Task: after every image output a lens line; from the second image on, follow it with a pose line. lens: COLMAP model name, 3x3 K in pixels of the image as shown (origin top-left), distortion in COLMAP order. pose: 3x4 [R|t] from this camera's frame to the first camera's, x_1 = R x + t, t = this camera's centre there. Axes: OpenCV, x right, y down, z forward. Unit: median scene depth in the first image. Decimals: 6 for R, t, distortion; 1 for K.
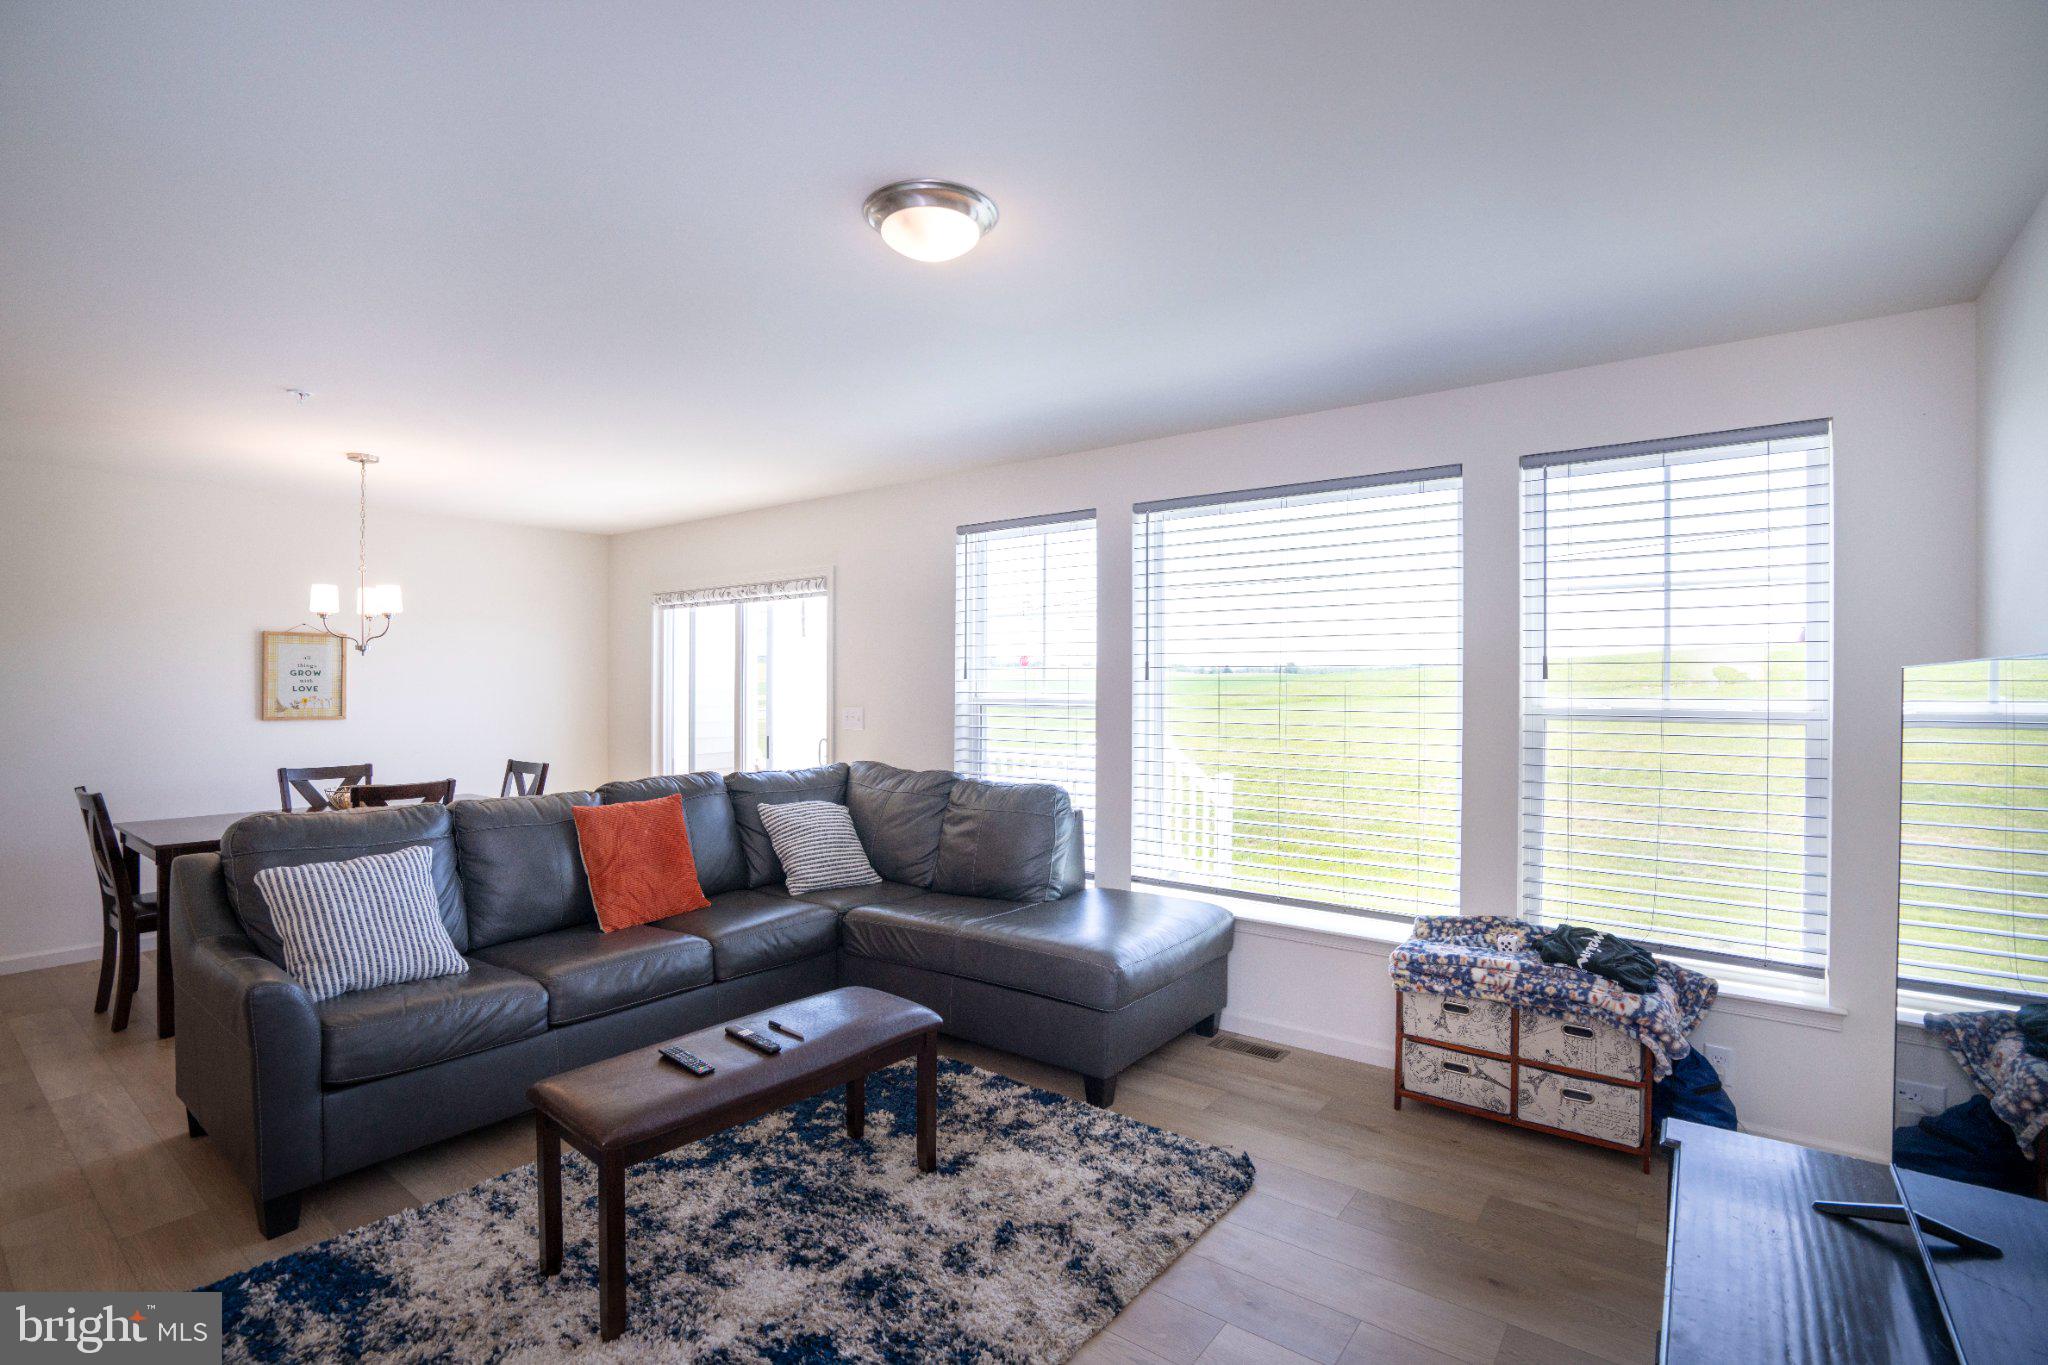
lens RADIAL K [[947.4, 0, 1017.4], [0, 947.4, 686.6], [0, 0, 1]] dist [-0.059334, 0.021154]
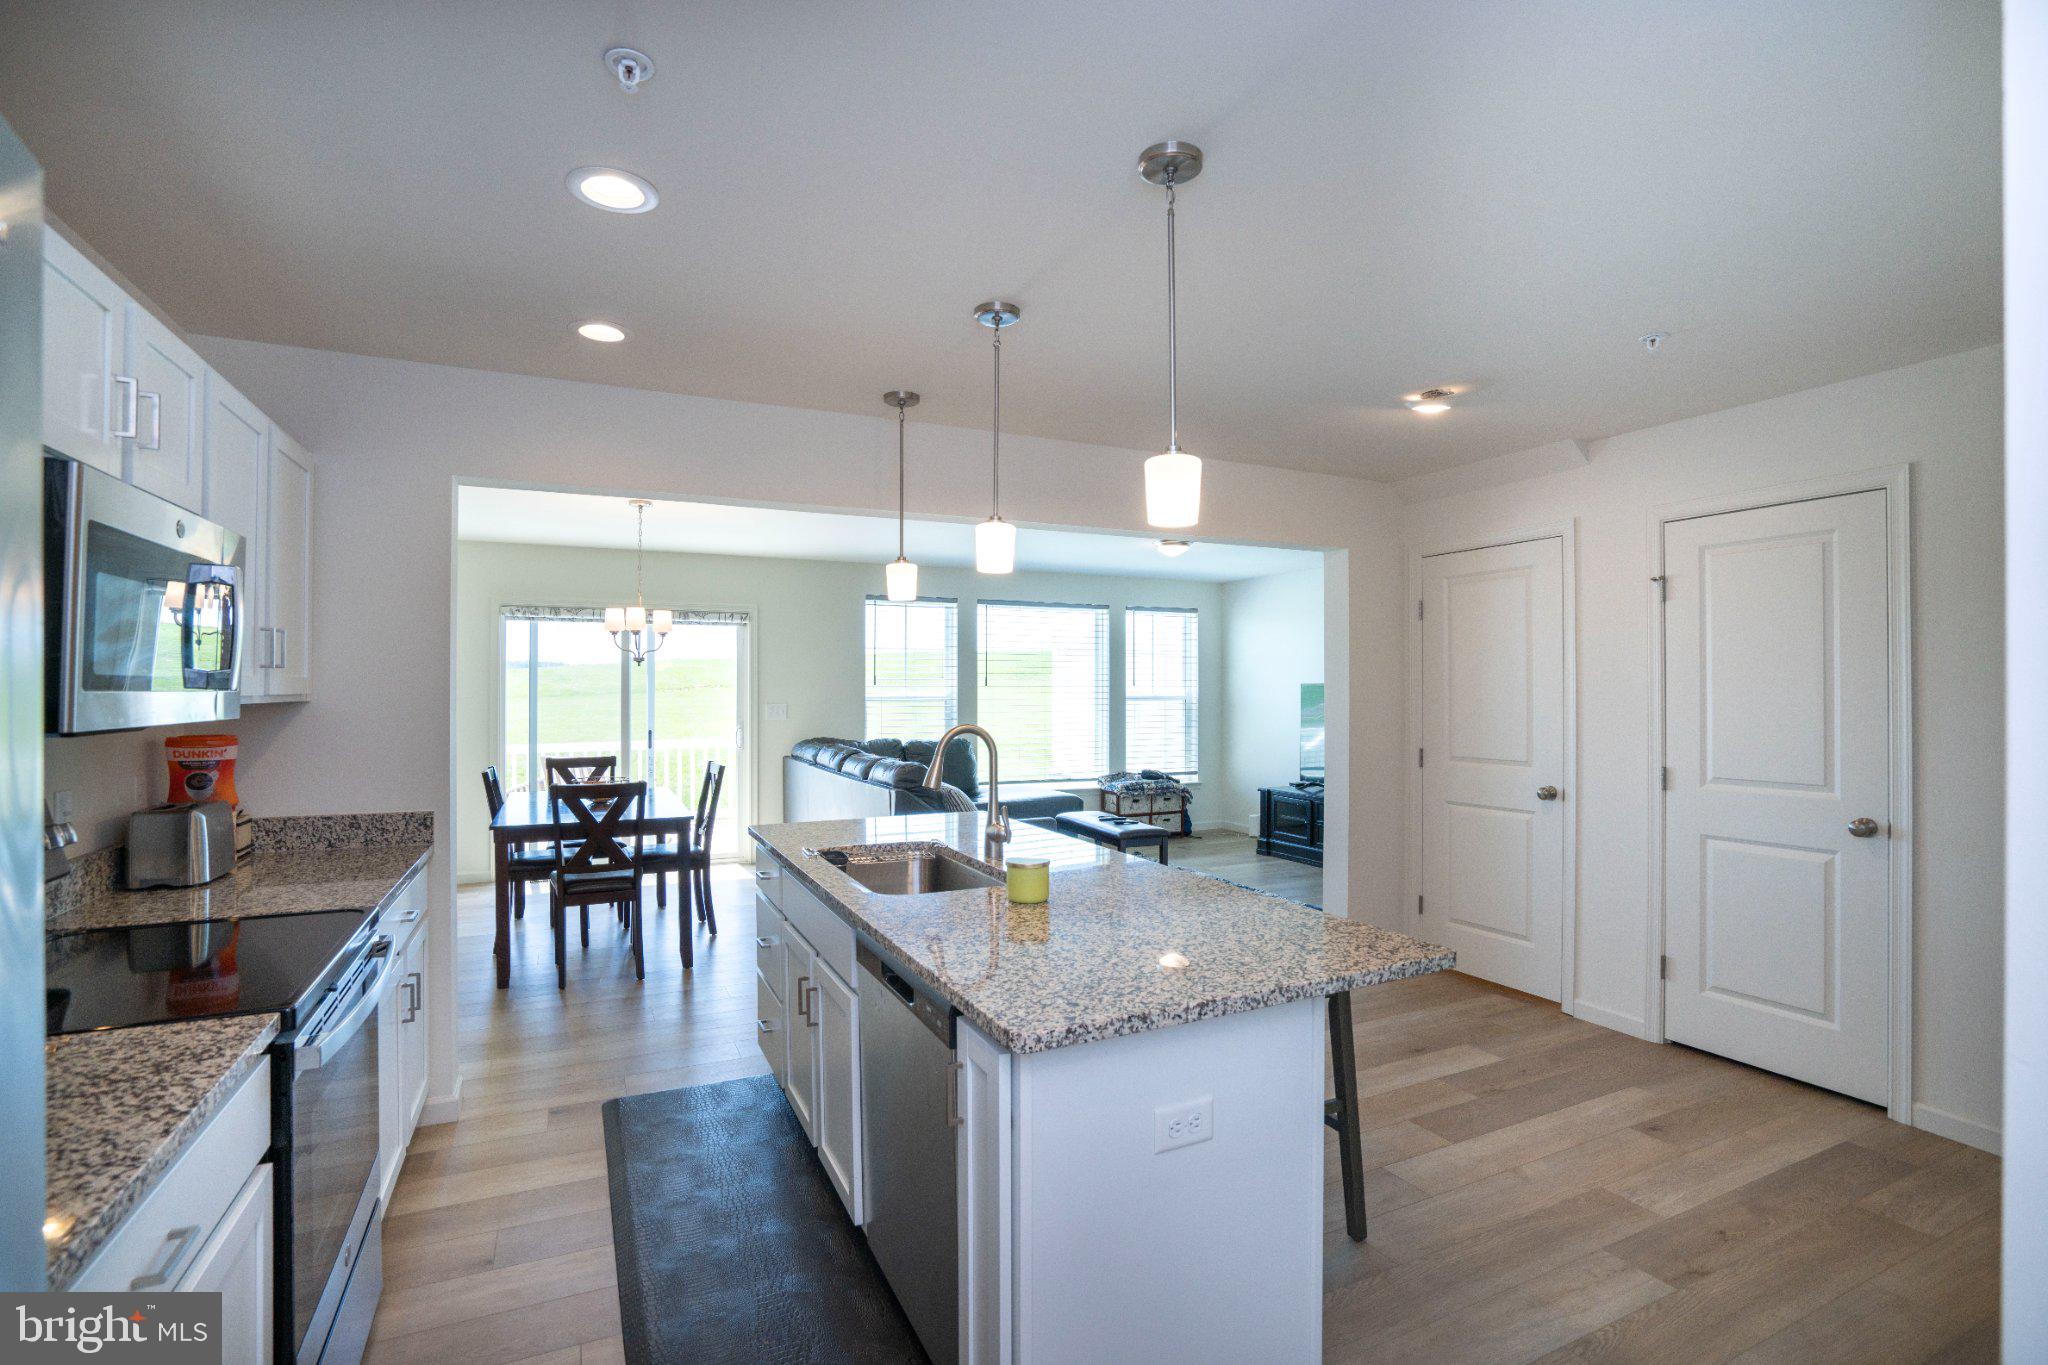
lens RADIAL K [[947.4, 0, 1029.6], [0, 947.4, 684.2], [0, 0, 1]] dist [-0.059334, 0.021154]
pose [[0.450182, -0.001610, 0.892935, -1.675708], [0.004988, 0.999987, -0.000712, -0.009044], [-0.892923, 0.004774, 0.450184, -0.013660]]
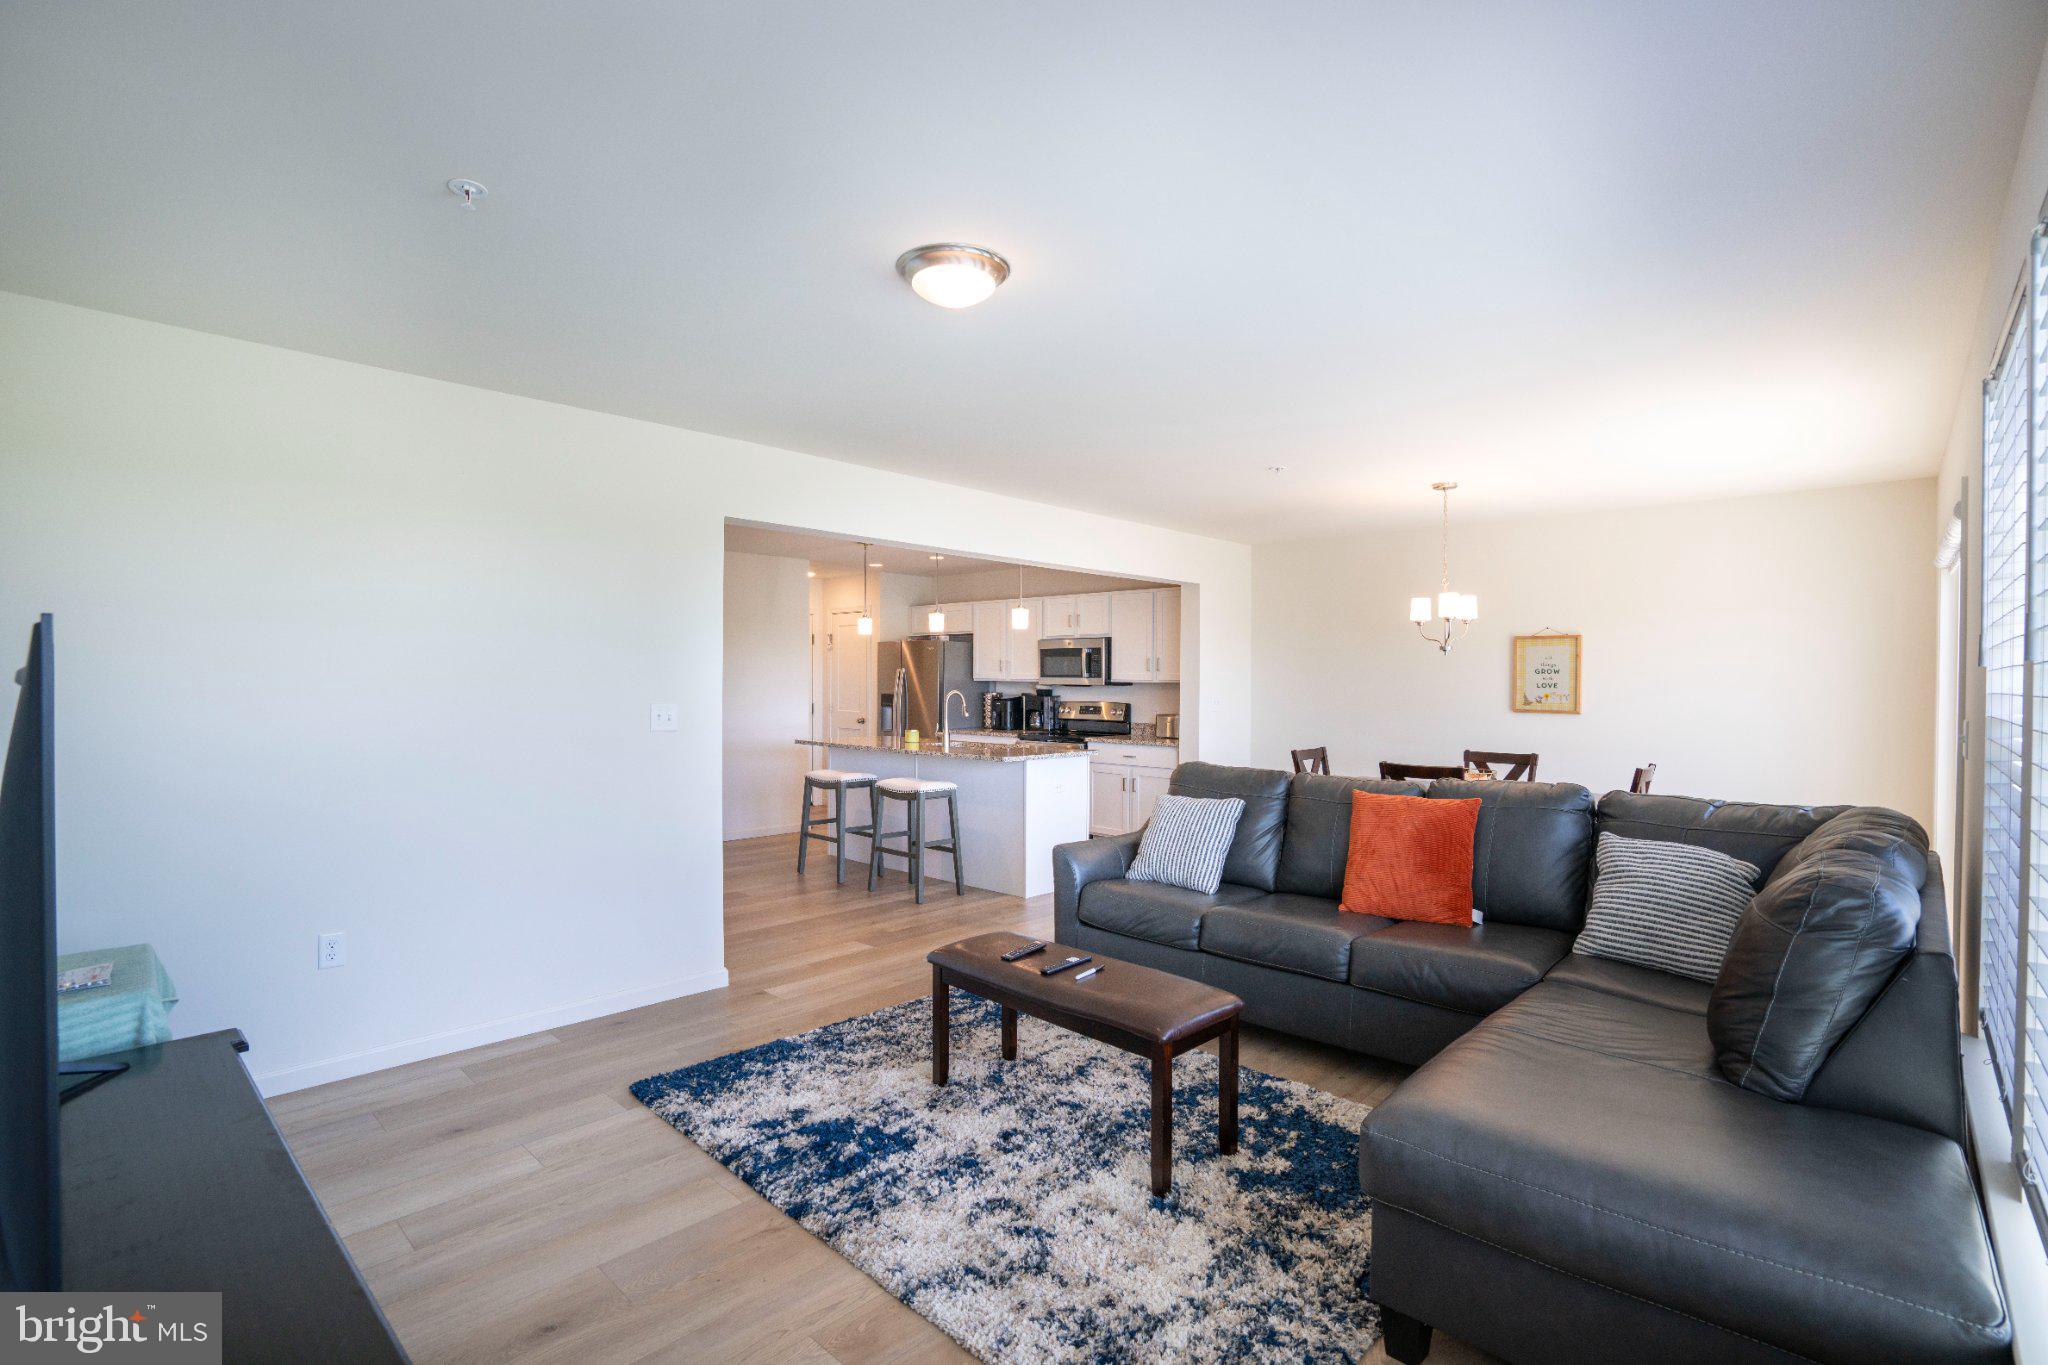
lens RADIAL K [[947.4, 0, 1023.8], [0, 947.4, 689.7], [0, 0, 1]] dist [-0.059334, 0.021154]
pose [[-0.105944, 0.006799, -0.994349, 0.557345], [-0.007408, 0.999943, 0.007627, 0.004959], [0.994344, 0.008174, -0.105888, 0.632749]]
